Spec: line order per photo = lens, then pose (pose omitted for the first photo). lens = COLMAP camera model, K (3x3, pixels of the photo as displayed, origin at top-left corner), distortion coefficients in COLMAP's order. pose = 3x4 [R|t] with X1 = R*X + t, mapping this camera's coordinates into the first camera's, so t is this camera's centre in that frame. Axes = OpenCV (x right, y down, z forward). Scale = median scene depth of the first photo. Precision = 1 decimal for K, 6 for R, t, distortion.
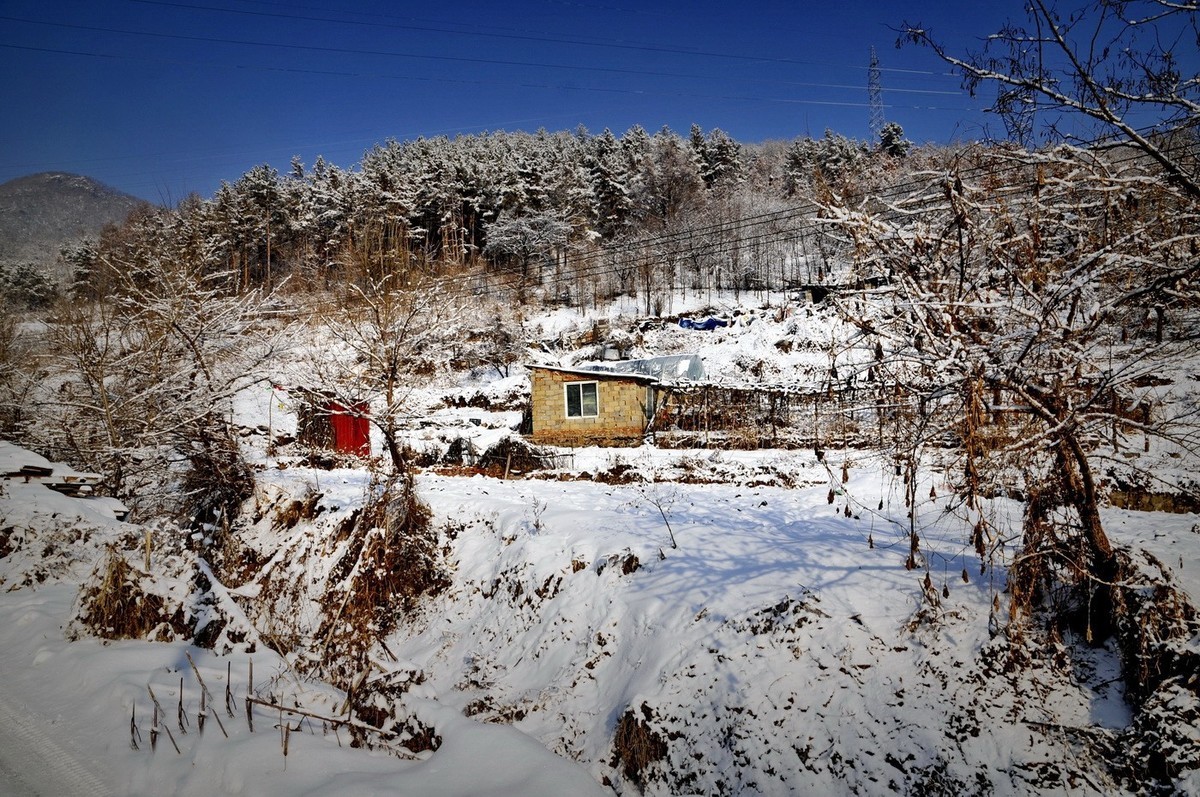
lens RADIAL K [[842.0, 0, 608.3], [0, 842.0, 409.3], [0, 0, 1]] dist [-0.109097, 0.080418]
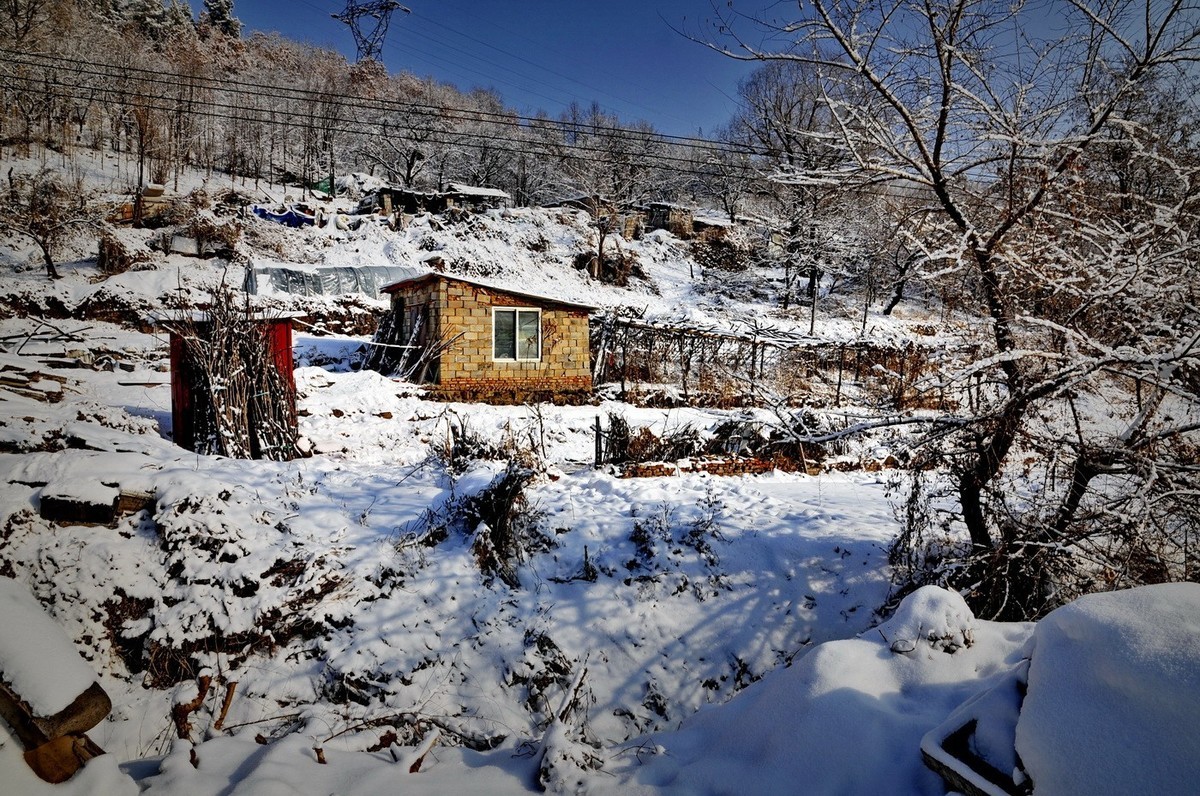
lens RADIAL K [[842.0, 0, 608.3], [0, 842.0, 408.8], [0, 0, 1]] dist [-0.109097, 0.080418]
pose [[0.563660, -0.027835, 0.825537, -0.545429], [-0.059587, 0.995458, 0.074249, -0.006554], [-0.823855, -0.091043, 0.559442, 0.556191]]
